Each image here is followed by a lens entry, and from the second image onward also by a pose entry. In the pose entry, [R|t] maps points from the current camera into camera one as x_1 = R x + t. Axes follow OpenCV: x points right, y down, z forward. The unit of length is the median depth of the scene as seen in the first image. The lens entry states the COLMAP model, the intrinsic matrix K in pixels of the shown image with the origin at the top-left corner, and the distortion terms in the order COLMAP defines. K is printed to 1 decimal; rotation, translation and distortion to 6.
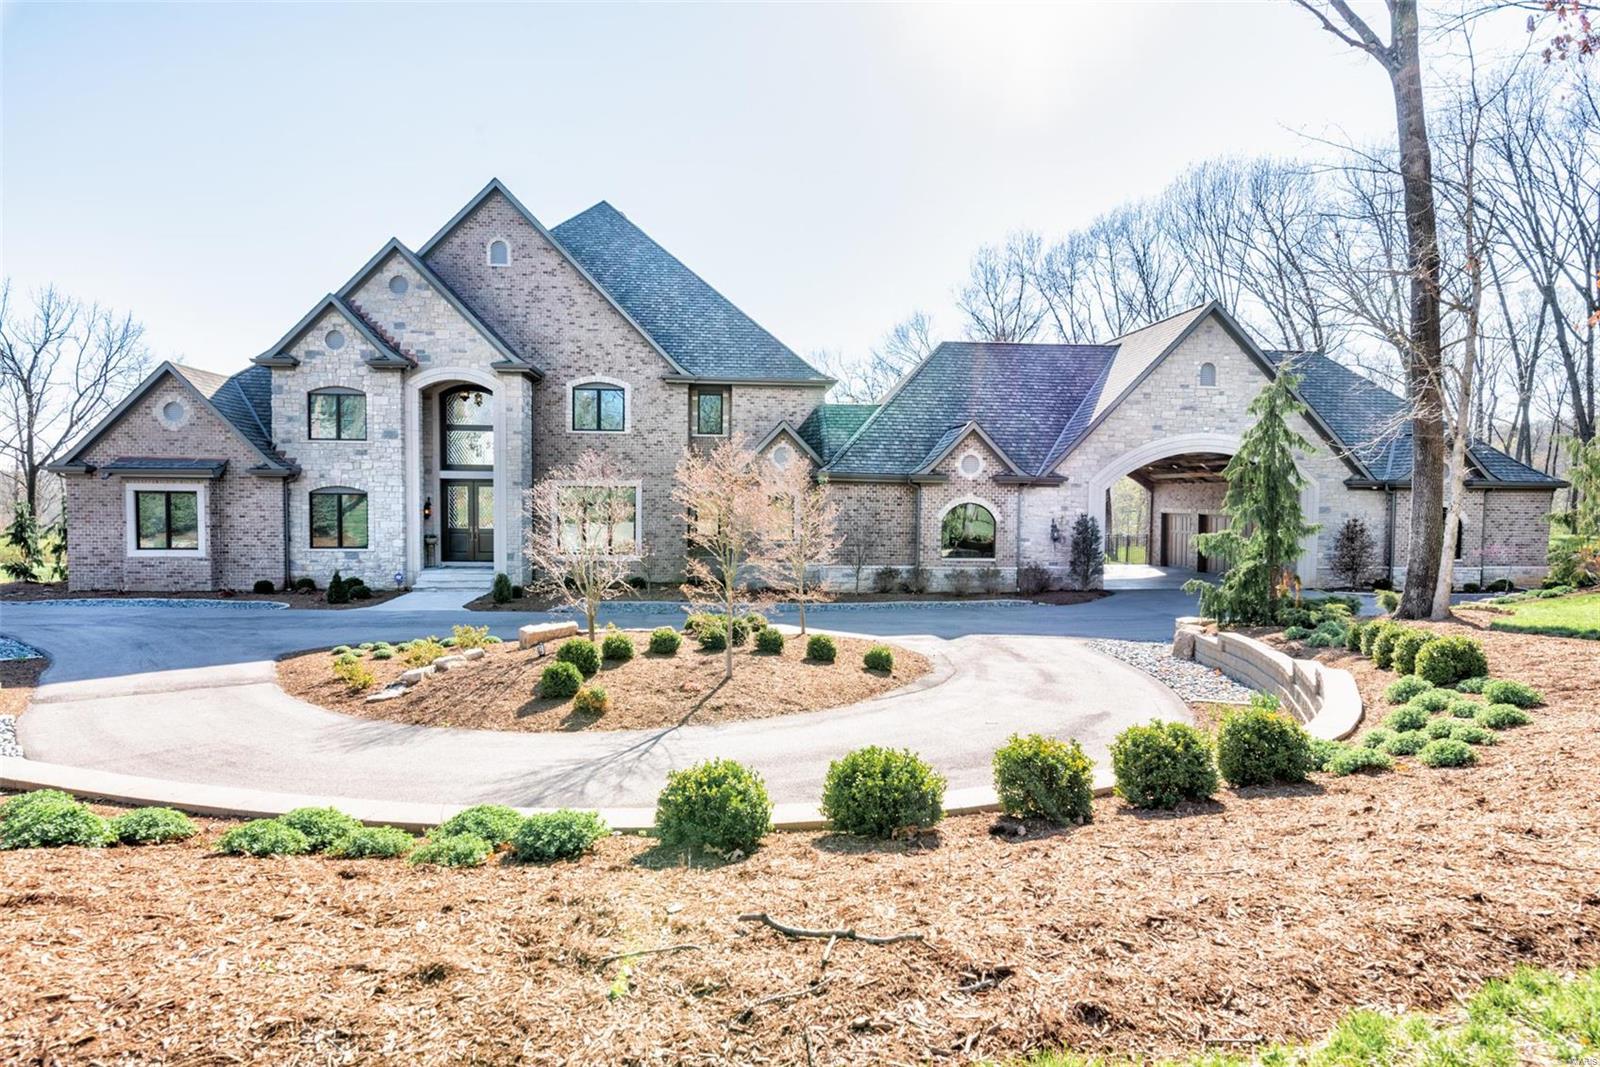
lens RADIAL K [[858.2, 0, 806.0], [0, 858.2, 548.4], [0, 0, 1]] dist [0.000304, -0.000162]
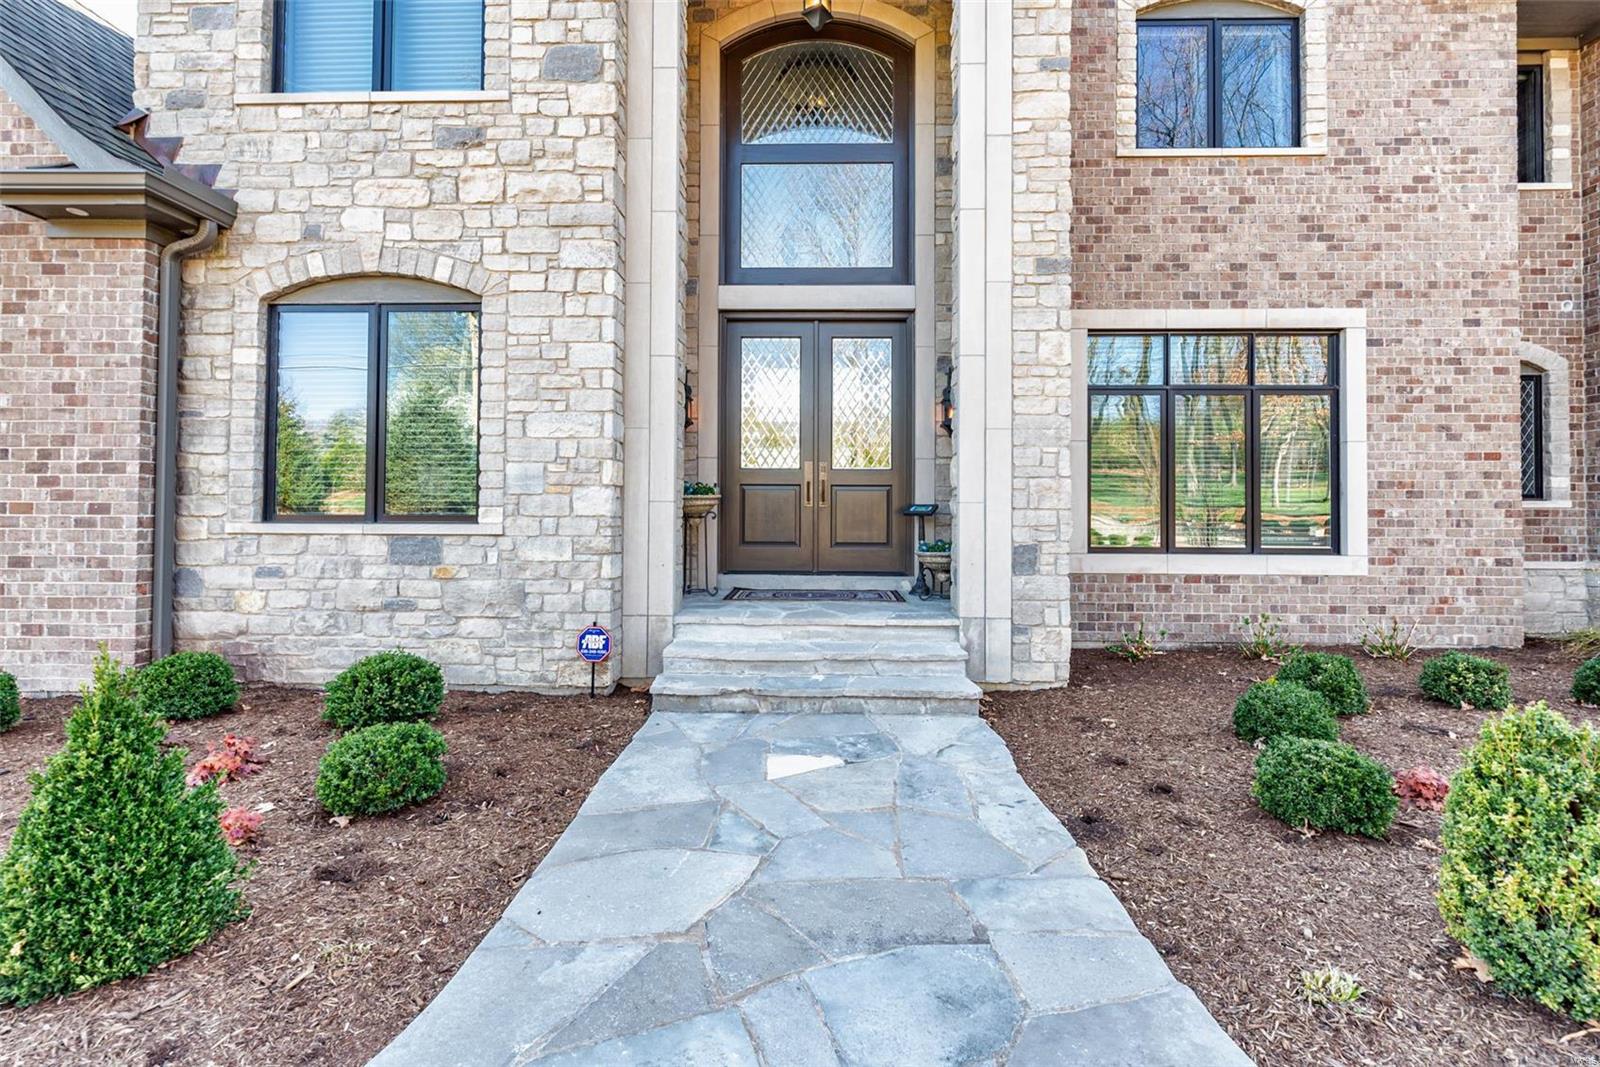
lens RADIAL K [[715.9, 0, 797.1], [0, 715.9, 525.7], [0, 0, 1]] dist [0.001192, 0.000058]
pose [[0.991471, -0.004079, -0.130266, -0.393581], [-0.003064, 0.998505, -0.054581, 0.011875], [0.130294, 0.054515, 0.989976, 0.810160]]
